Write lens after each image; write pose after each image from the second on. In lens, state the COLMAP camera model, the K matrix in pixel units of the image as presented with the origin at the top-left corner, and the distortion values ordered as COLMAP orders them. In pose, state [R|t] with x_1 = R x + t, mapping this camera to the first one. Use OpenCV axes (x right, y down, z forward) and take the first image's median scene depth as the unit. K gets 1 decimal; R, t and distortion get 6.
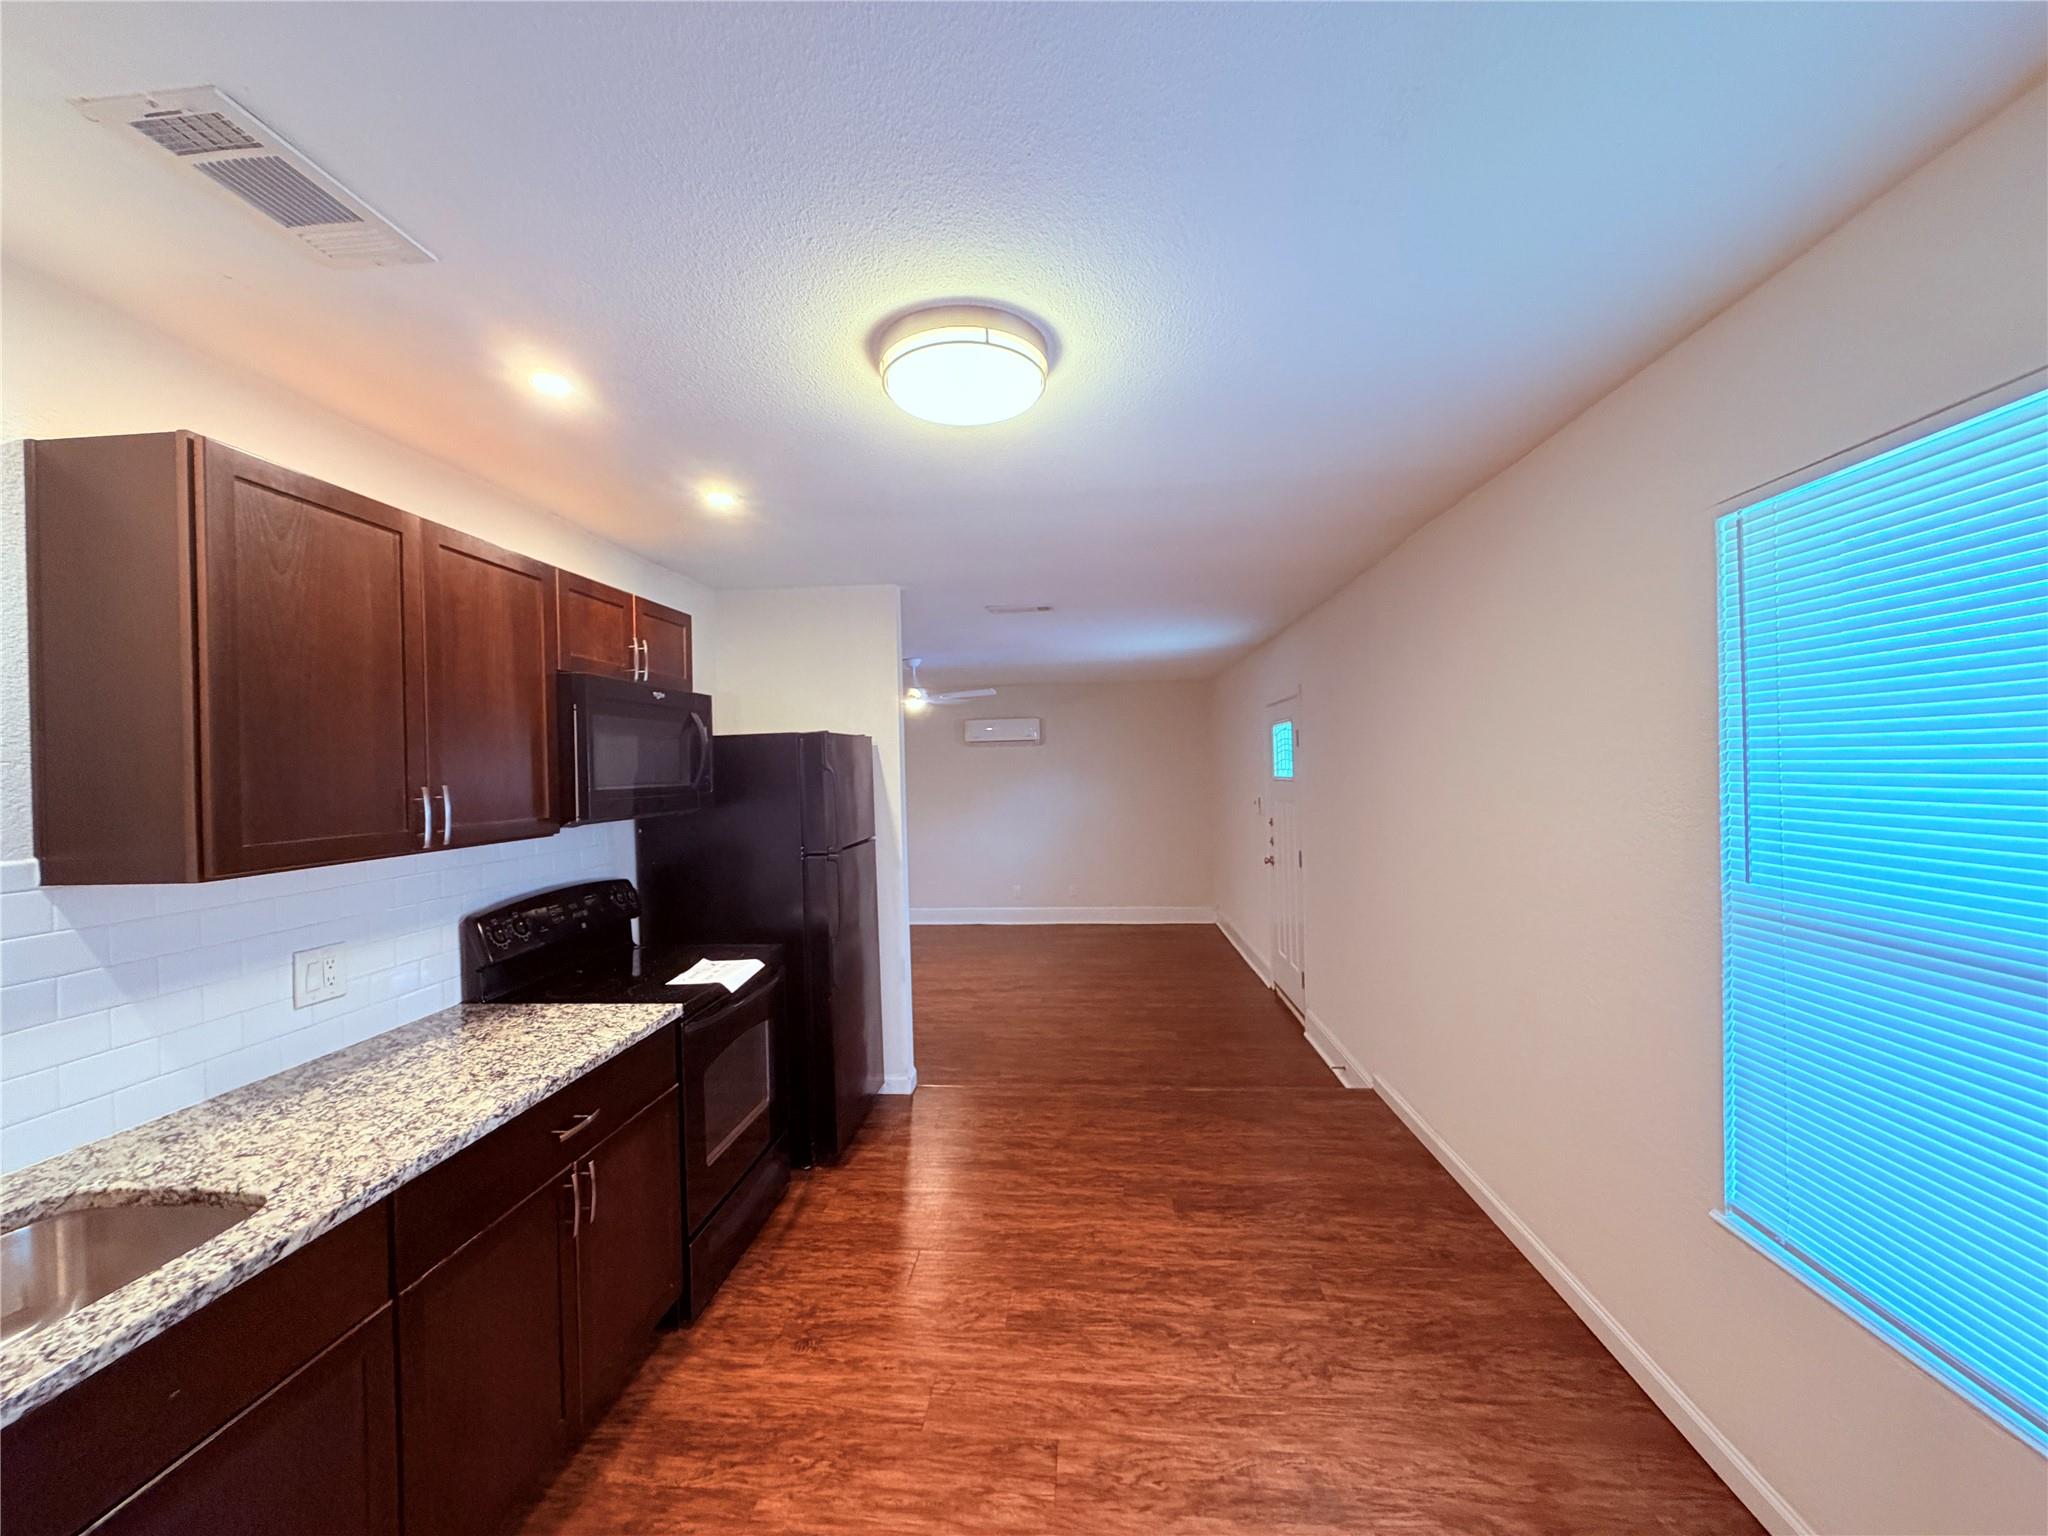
lens RADIAL K [[816.5, 0, 1019.2], [0, 816.5, 768.4], [0, 0, 1]] dist [0.000832, -0.000293]
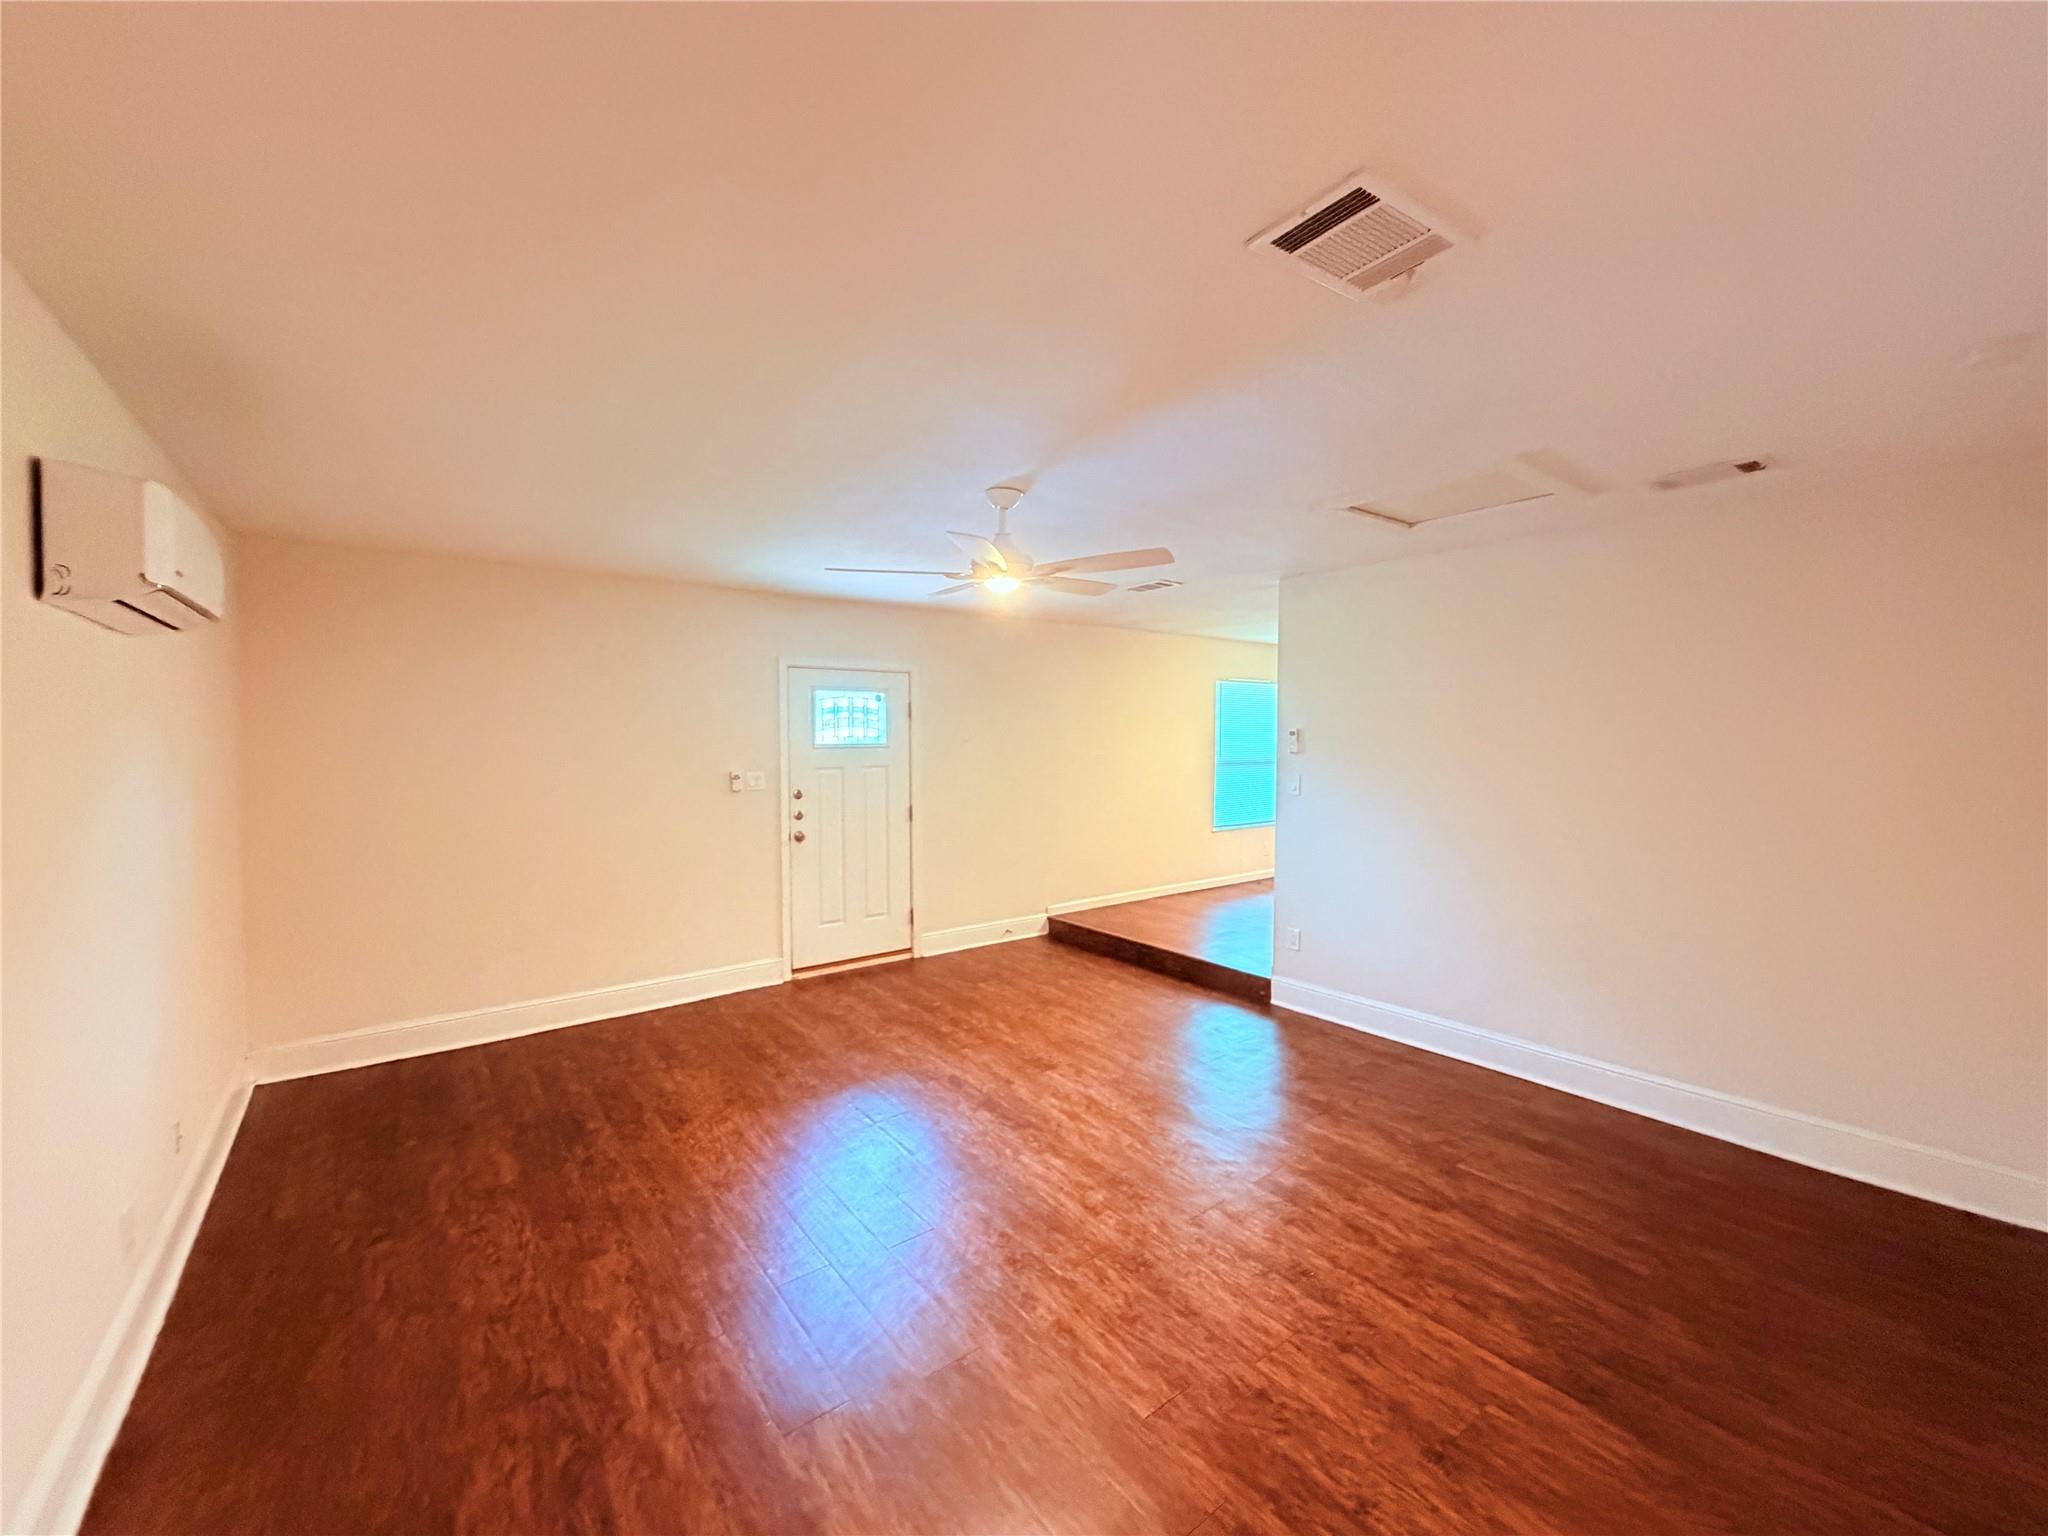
lens RADIAL K [[816.5, 0, 1021.2], [0, 816.5, 770.3], [0, 0, 1]] dist [0.000832, -0.000293]
pose [[-0.675018, -0.004516, 0.737787, -1.443398], [0.018121, 0.999578, 0.022698, 0.057254], [-0.737579, 0.028691, -0.674651, 3.866755]]
